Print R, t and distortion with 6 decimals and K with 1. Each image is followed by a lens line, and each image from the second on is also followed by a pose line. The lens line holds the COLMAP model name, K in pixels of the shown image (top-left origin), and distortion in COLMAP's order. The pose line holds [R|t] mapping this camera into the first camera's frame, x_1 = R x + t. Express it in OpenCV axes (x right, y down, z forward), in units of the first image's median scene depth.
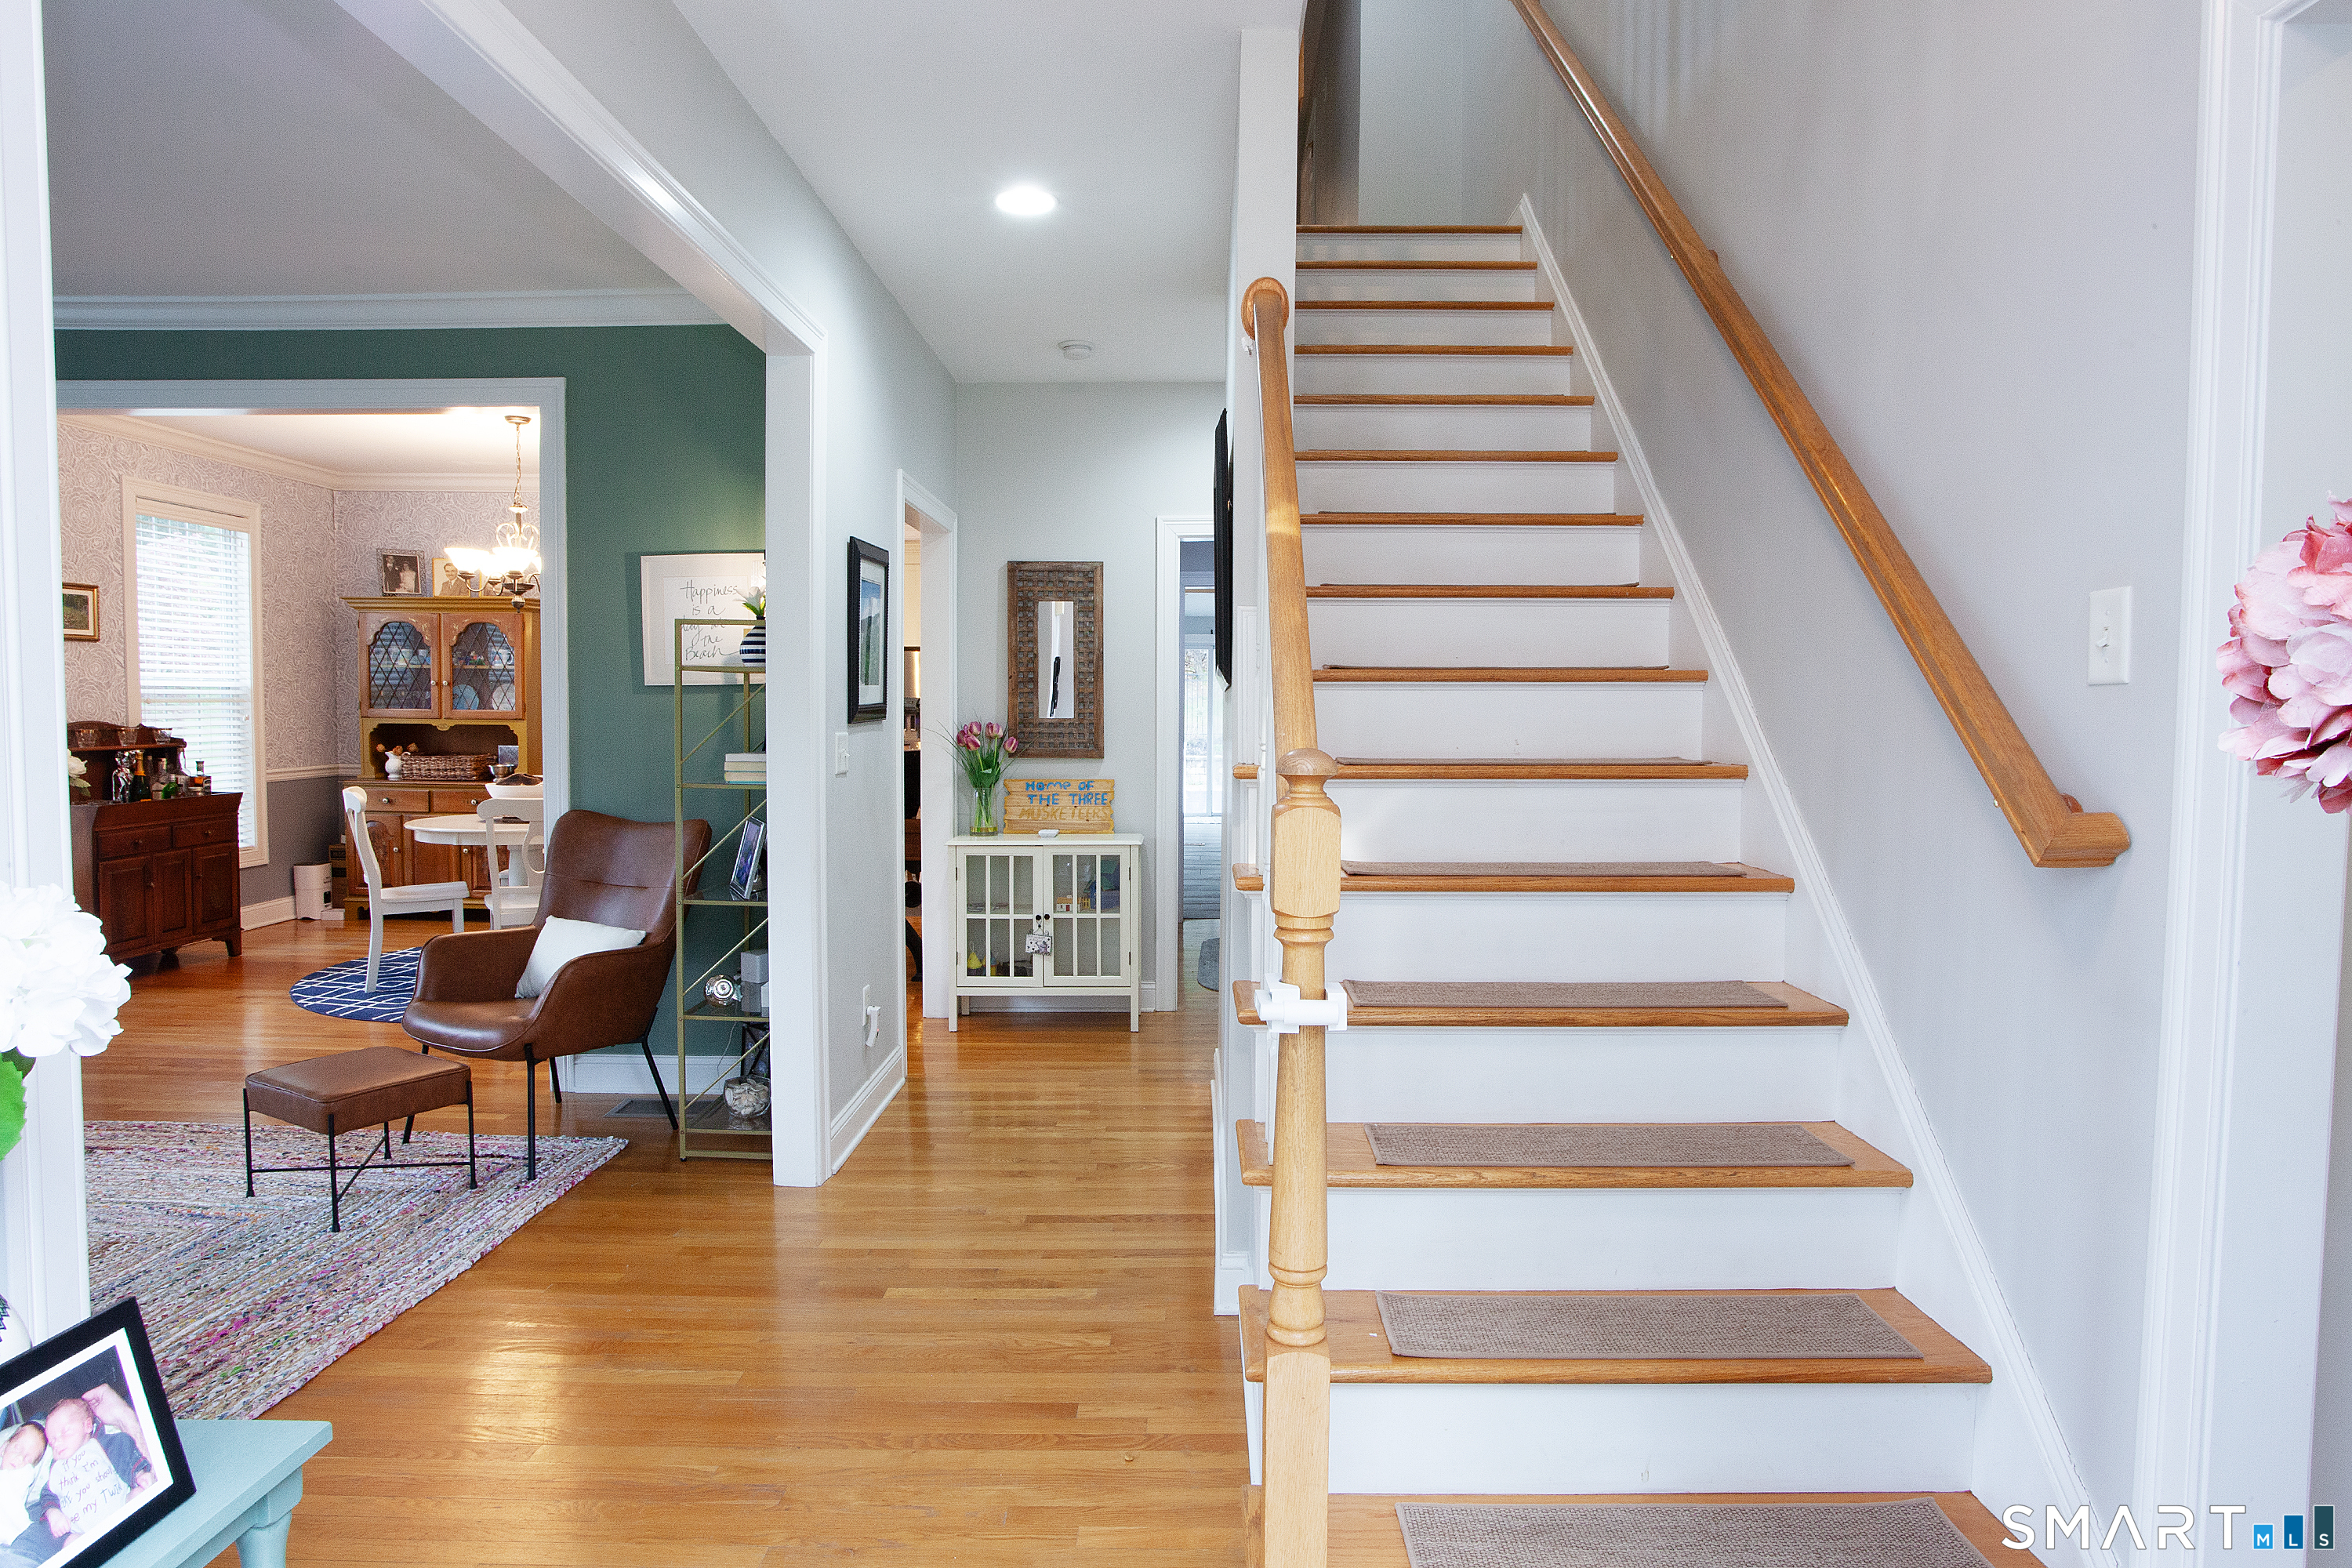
lens RADIAL K [[1378.7, 0, 1225.8], [0, 1378.7, 764.3], [0, 0, 1]] dist [-0.052091, 0.021758]
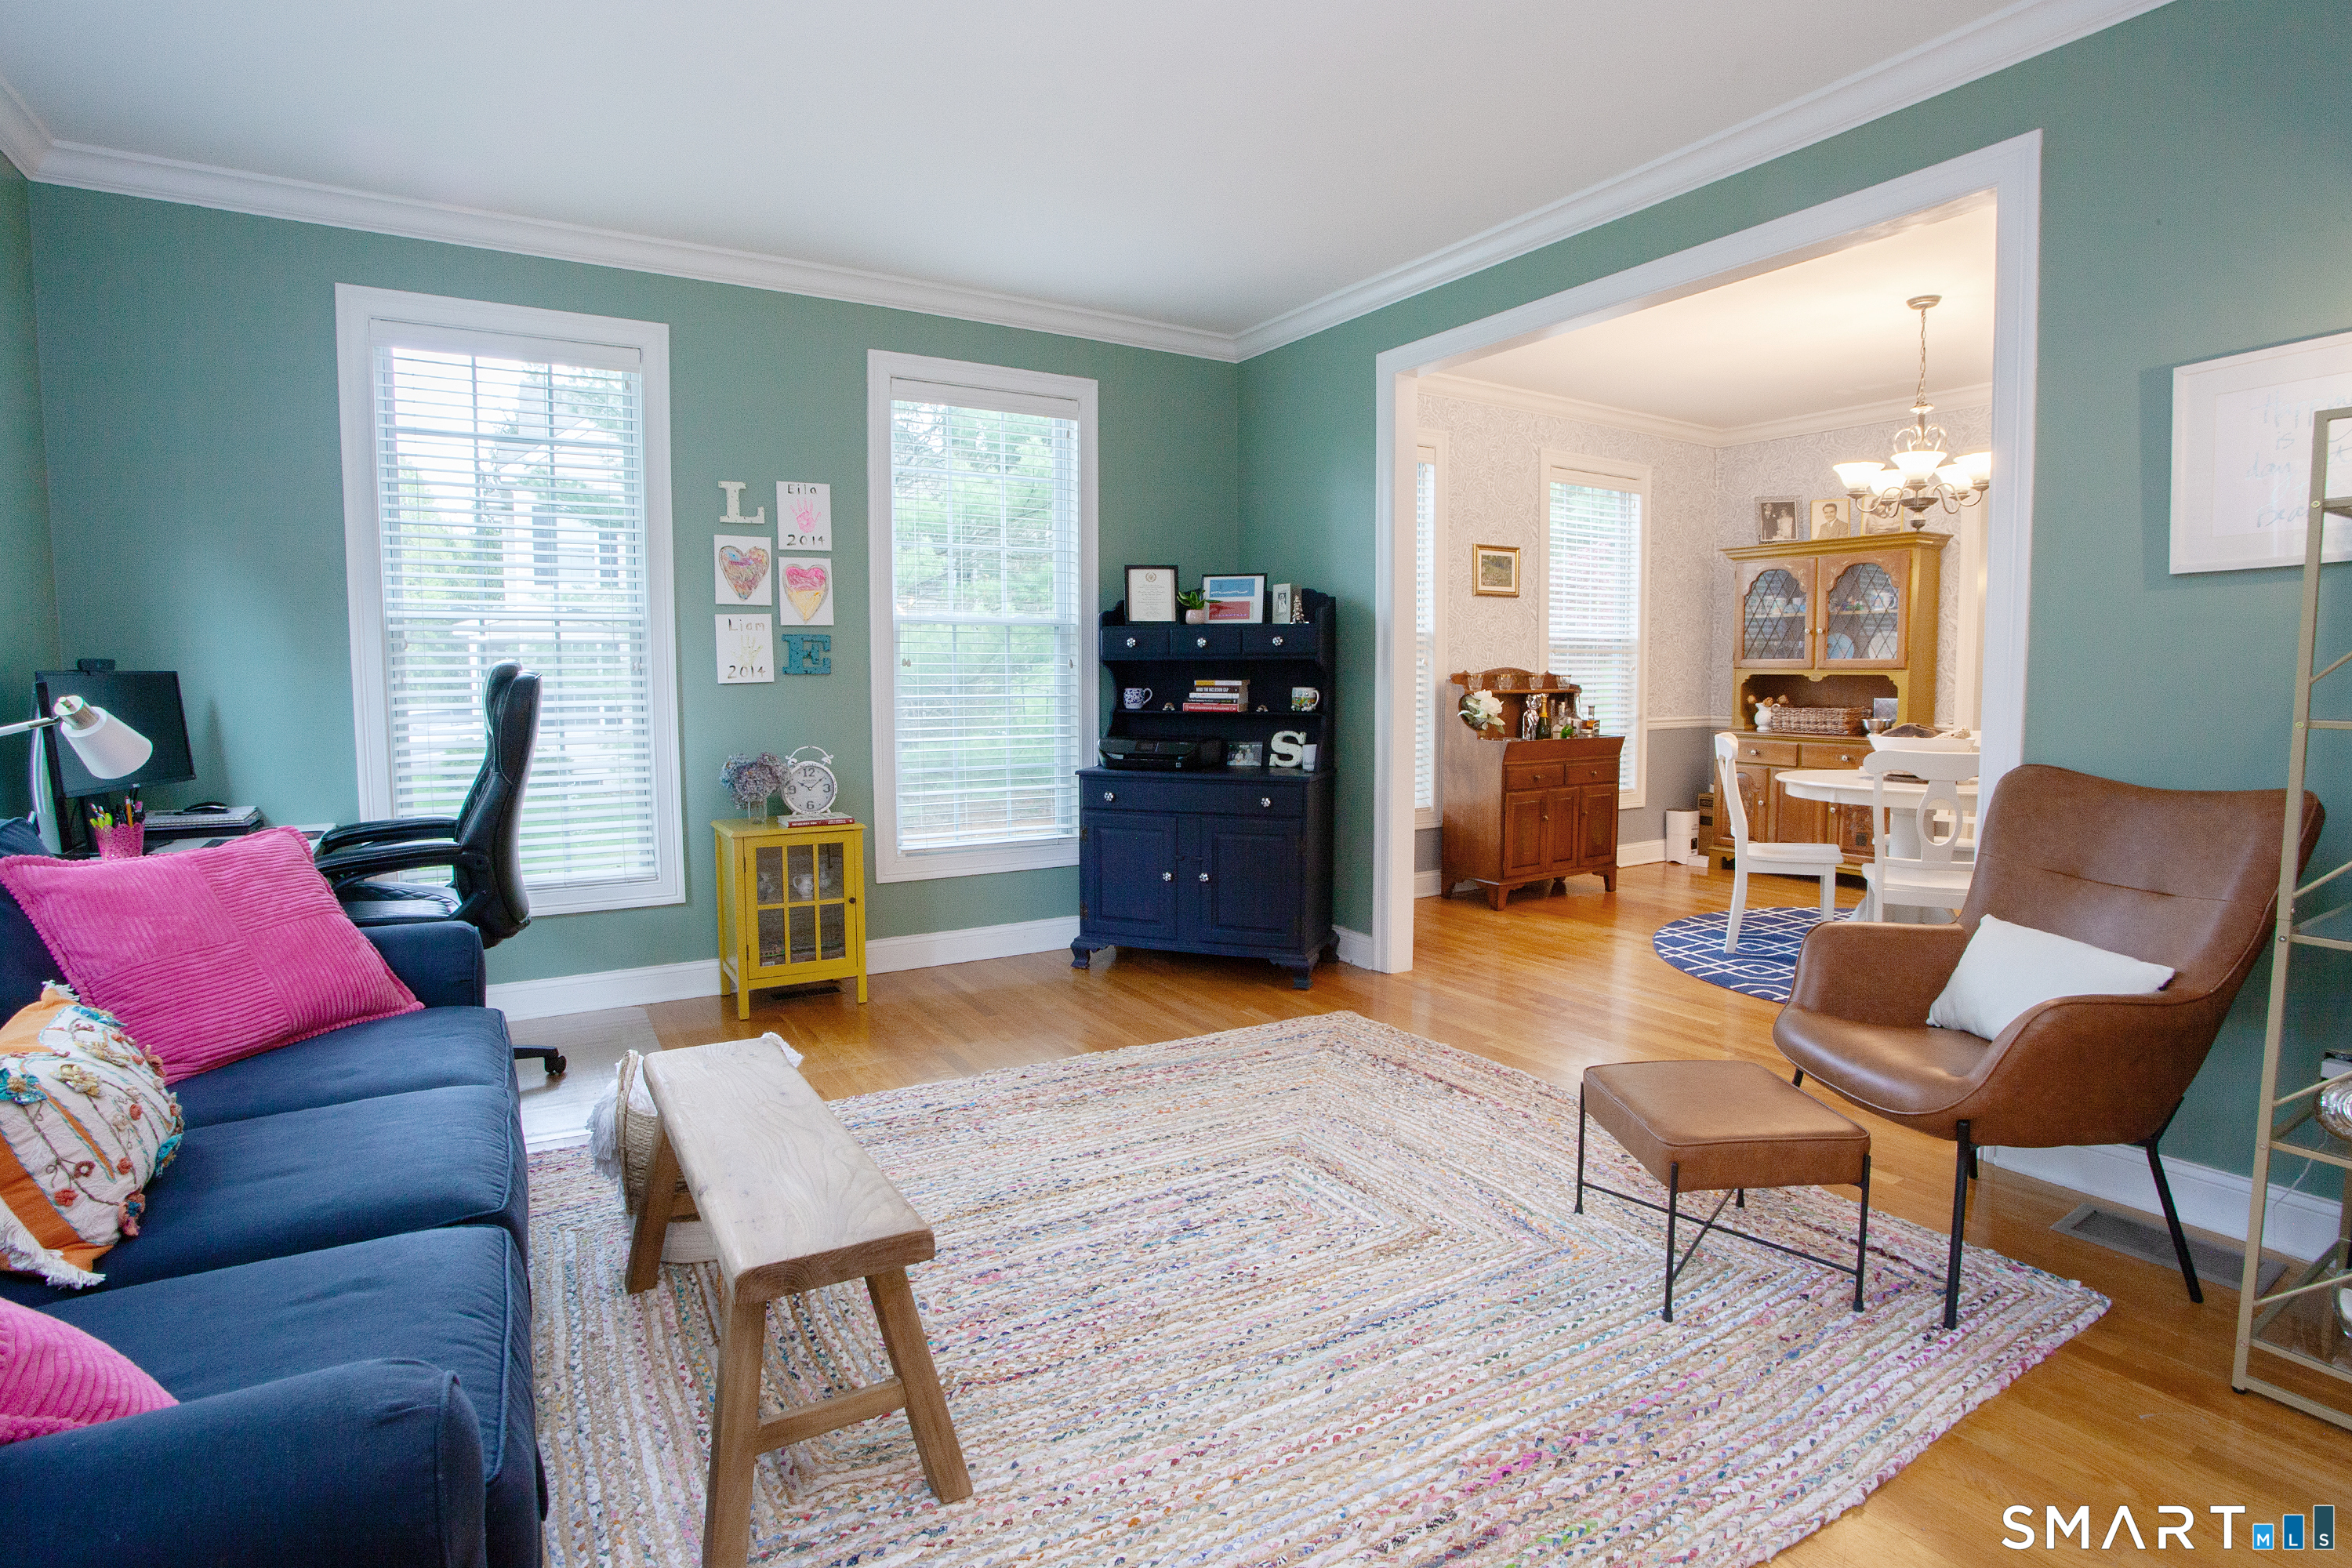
lens RADIAL K [[1181.8, 0, 1137.2], [0, 1181.8, 769.4], [0, 0, 1]] dist [-0.079905, 0.025436]
pose [[0.507778, 0.056022, -0.859665, -0.149892], [-0.030096, 0.998428, 0.047288, 0.015653], [0.860962, 0.001861, 0.508666, 0.225893]]
